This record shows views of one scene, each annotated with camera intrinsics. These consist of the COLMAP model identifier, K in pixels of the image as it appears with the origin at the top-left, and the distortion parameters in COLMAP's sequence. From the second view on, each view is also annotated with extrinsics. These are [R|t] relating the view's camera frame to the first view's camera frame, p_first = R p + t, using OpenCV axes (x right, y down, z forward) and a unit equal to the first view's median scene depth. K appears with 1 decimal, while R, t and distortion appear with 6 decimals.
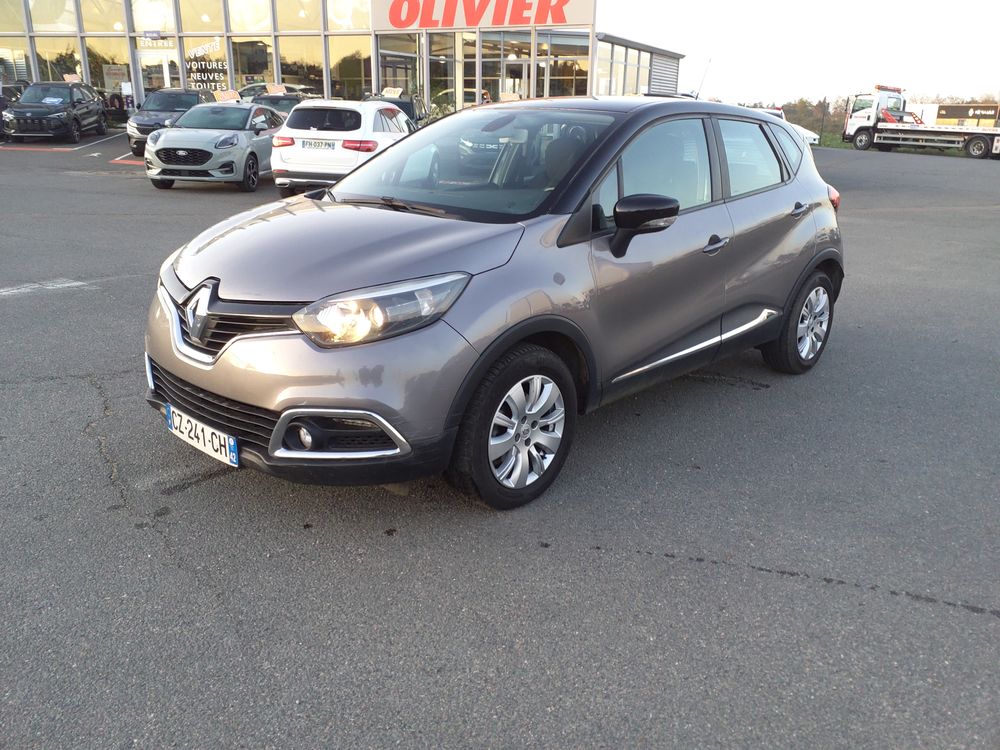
lens RADIAL K [[797.3, 0, 502.8], [0, 797.3, 387.8], [0, 0, 1]] dist [0.011093, -0.005373]
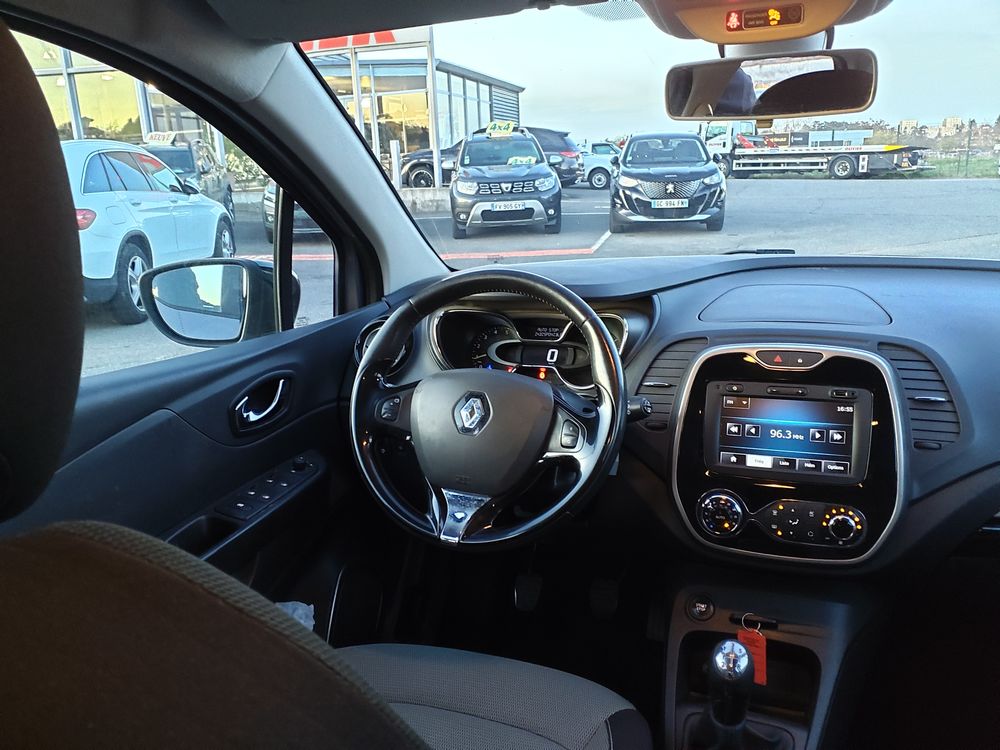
lens RADIAL K [[791.0, 0, 496.3], [0, 791.0, 373.0], [0, 0, 1]] dist [0.044976, -0.083045]
pose [[0.976084, -0.111847, 0.186416, -0.003613], [0.125472, 0.990099, -0.062929, -0.073302], [-0.177532, 0.084814, 0.980453, 0.239792]]
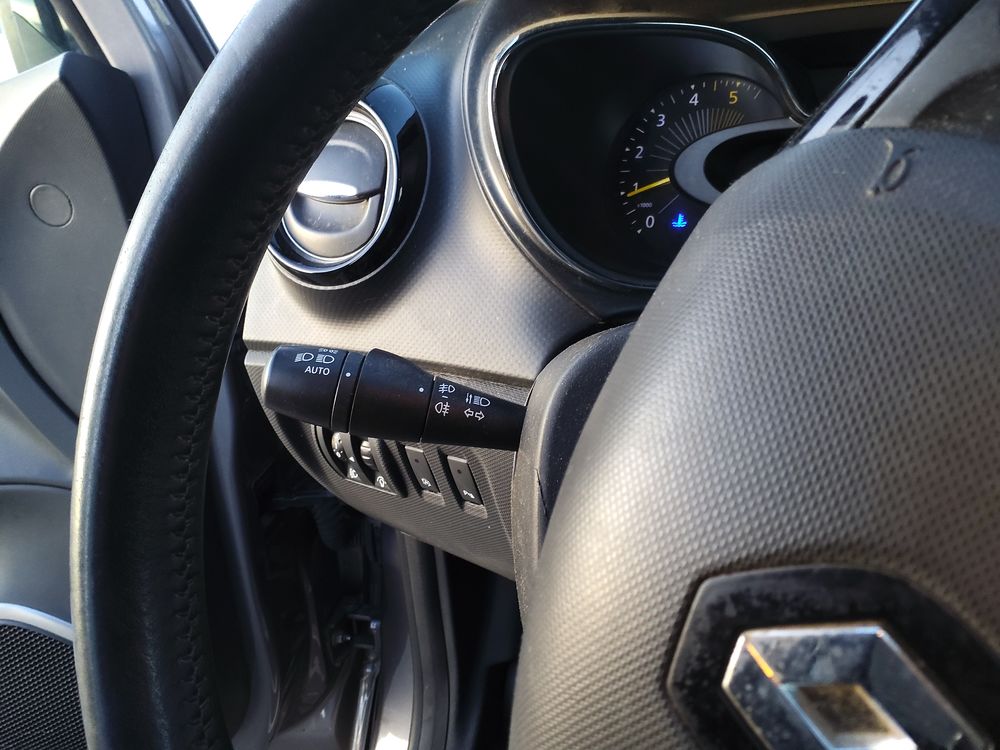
lens RADIAL K [[822.4, 0, 502.1], [0, 822.4, 373.4], [0, 0, 1]] dist [-0.002875, -0.009896]
pose [[0.976941, -0.210323, 0.036741, 0.001509], [0.200373, 0.962588, 0.182415, -0.078424], [-0.073732, -0.170846, 0.982535, 0.279188]]
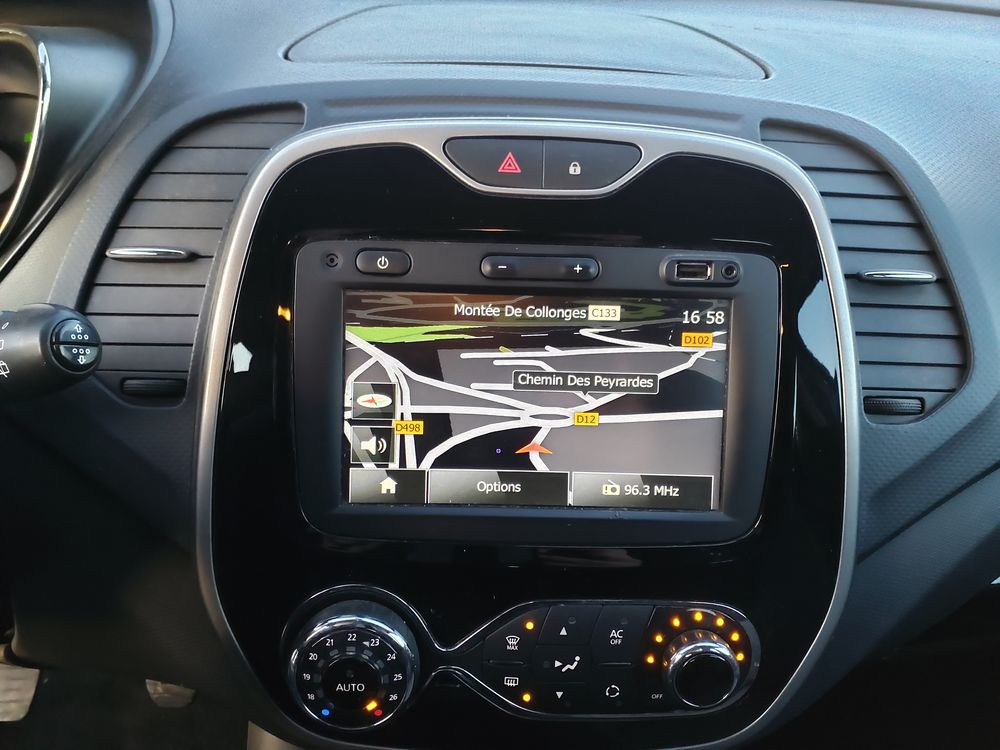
lens RADIAL K [[814.3, 0, 499.9], [0, 814.3, 371.8], [0, 0, 1]] dist [-0.012941, -0.008554]
pose [[0.828491, -0.226311, 0.512236, 0.012655], [0.156881, 0.971873, 0.175644, -0.073922], [-0.537579, -0.065159, 0.840692, 0.269855]]
